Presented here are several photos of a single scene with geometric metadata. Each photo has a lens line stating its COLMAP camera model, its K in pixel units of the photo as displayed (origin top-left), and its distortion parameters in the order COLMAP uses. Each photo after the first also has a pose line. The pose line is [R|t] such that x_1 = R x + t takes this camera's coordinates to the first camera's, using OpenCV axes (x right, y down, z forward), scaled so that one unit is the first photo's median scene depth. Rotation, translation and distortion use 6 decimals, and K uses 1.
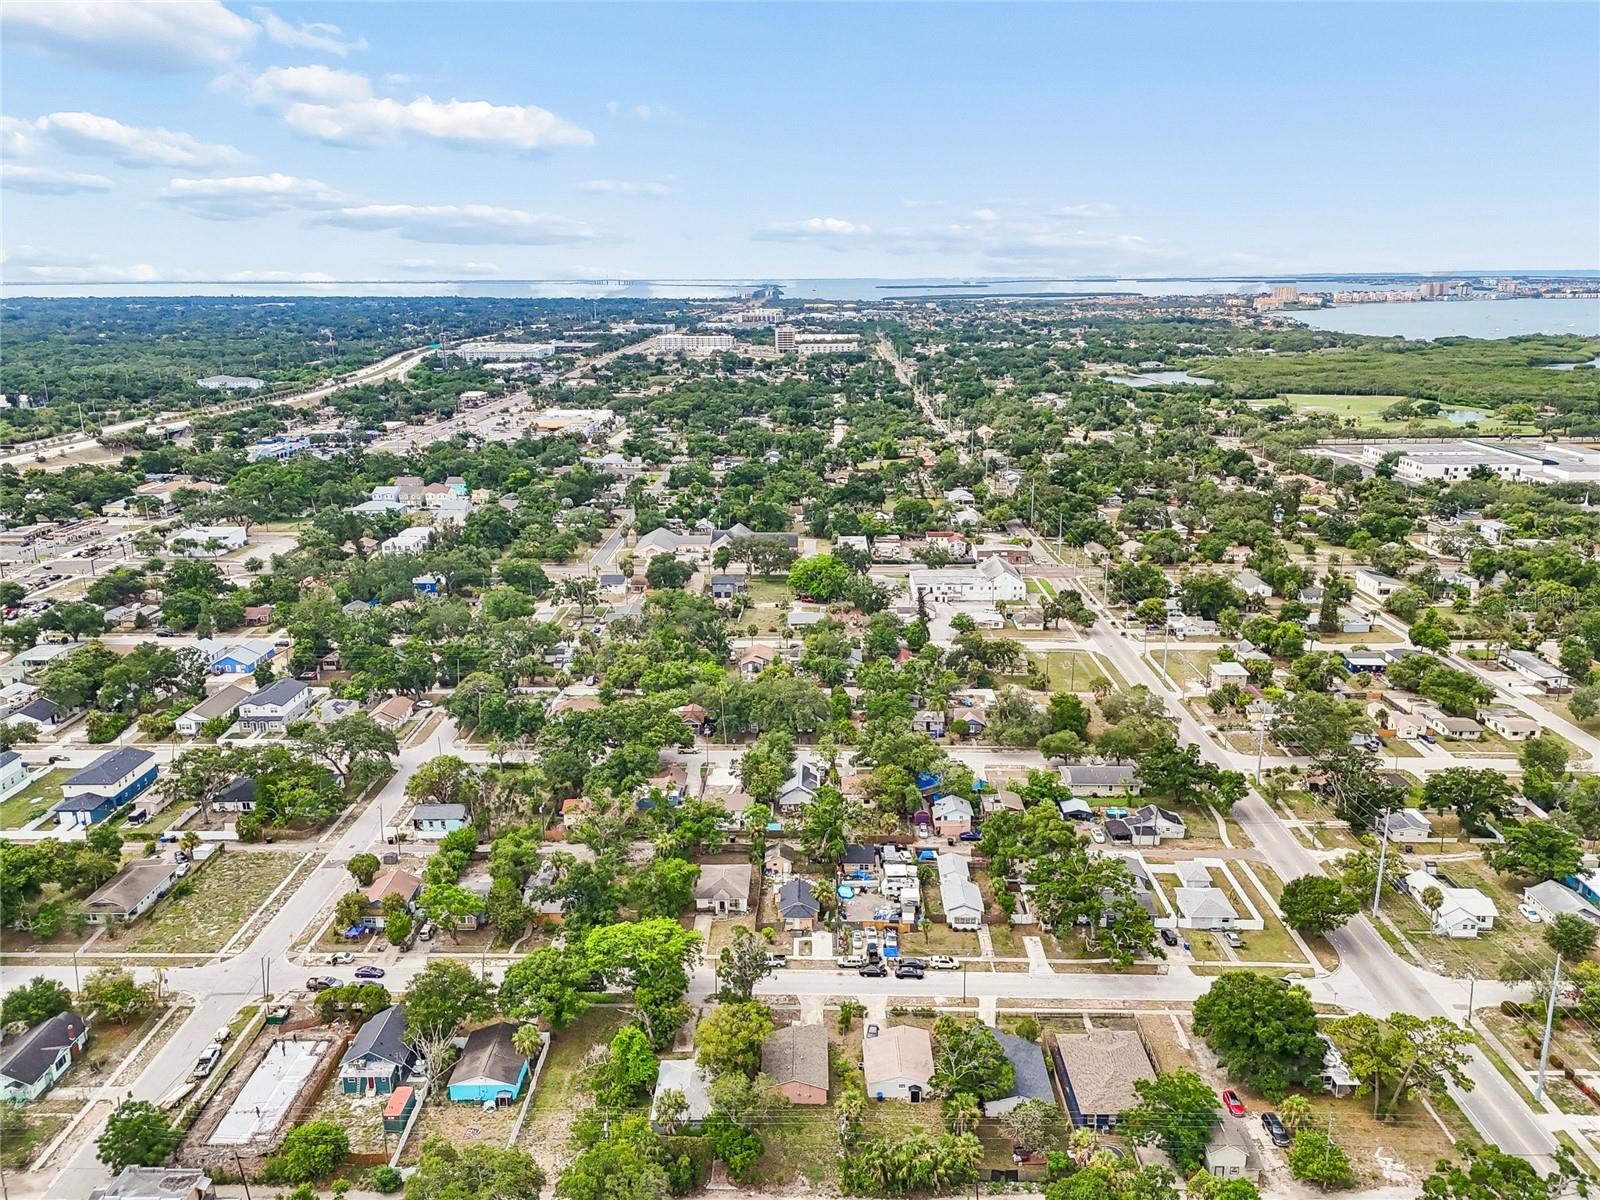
lens RADIAL K [[1176.1, 0, 808.0], [0, 1176.1, 595.8], [0, 0, 1]] dist [0.091034, -0.097969]
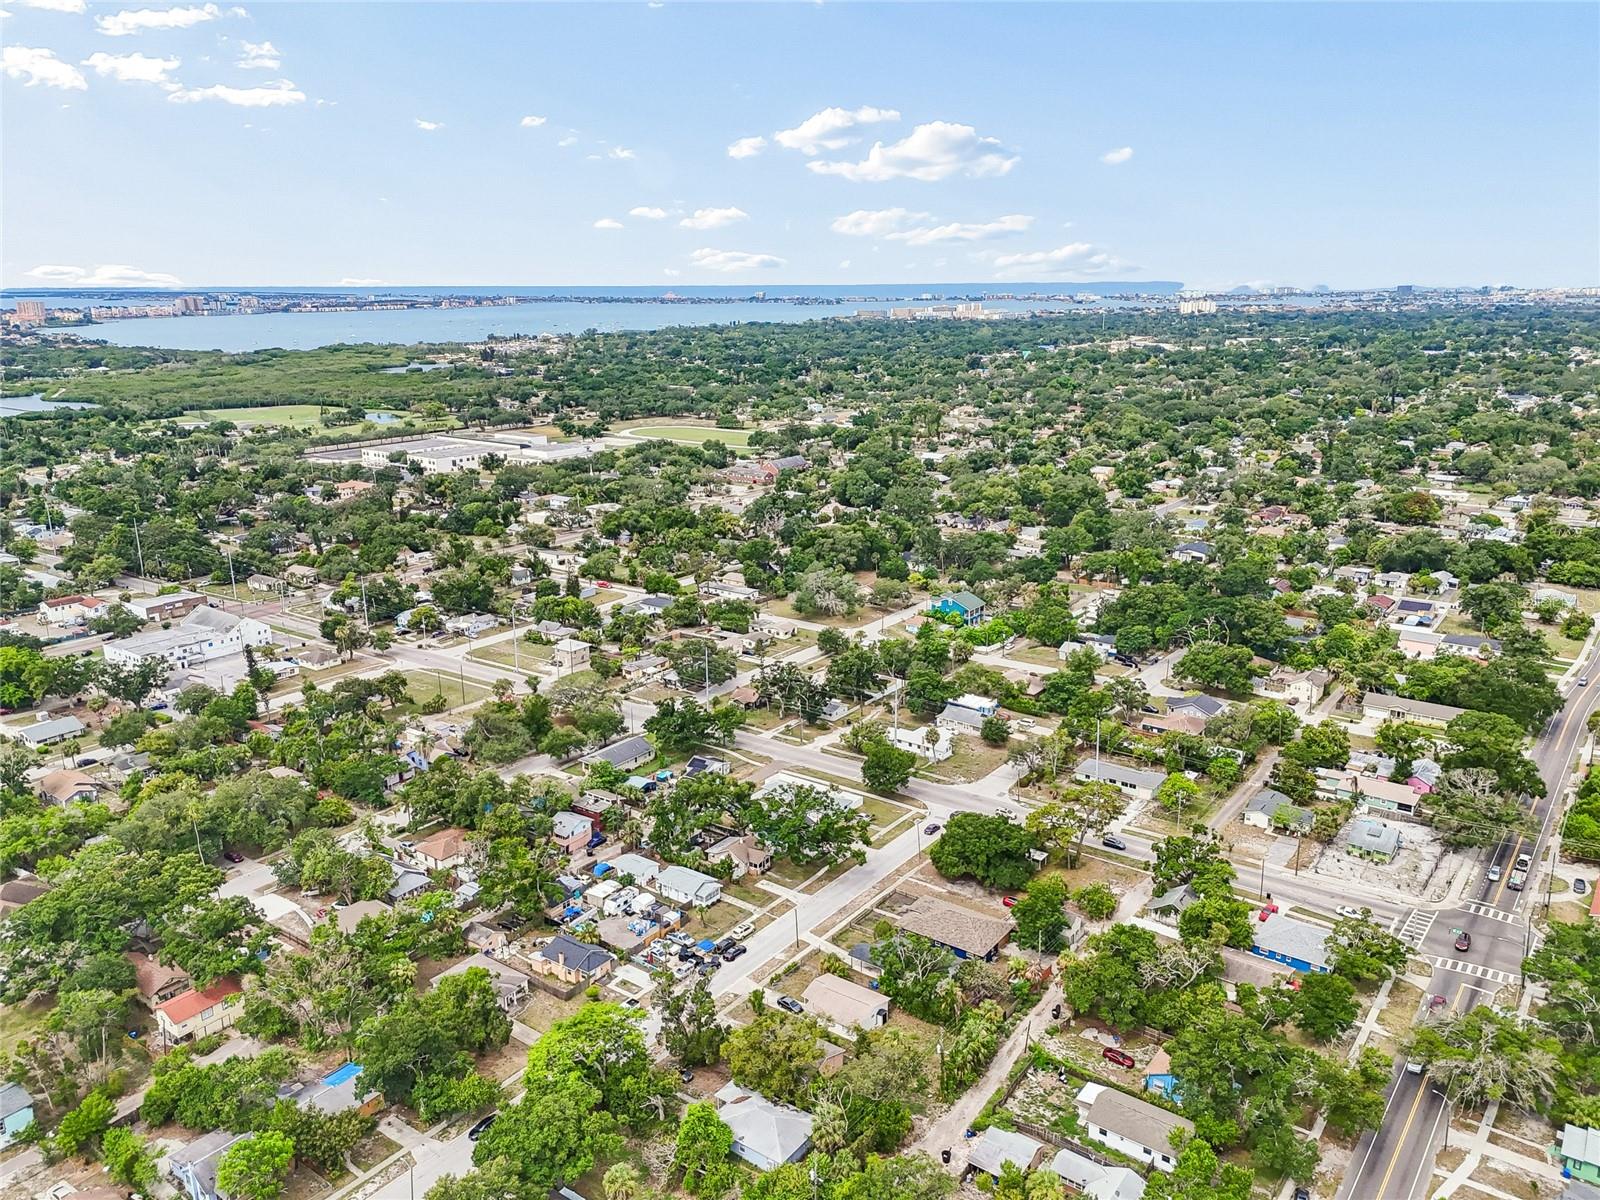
lens RADIAL K [[1176.1, 0, 808.0], [0, 1176.1, 595.8], [0, 0, 1]] dist [0.091034, -0.097969]
pose [[0.583609, -0.206563, 0.785323, -0.307300], [0.215794, 0.971783, 0.095242, -0.032720], [-0.782837, 0.113884, 0.611716, 0.142649]]
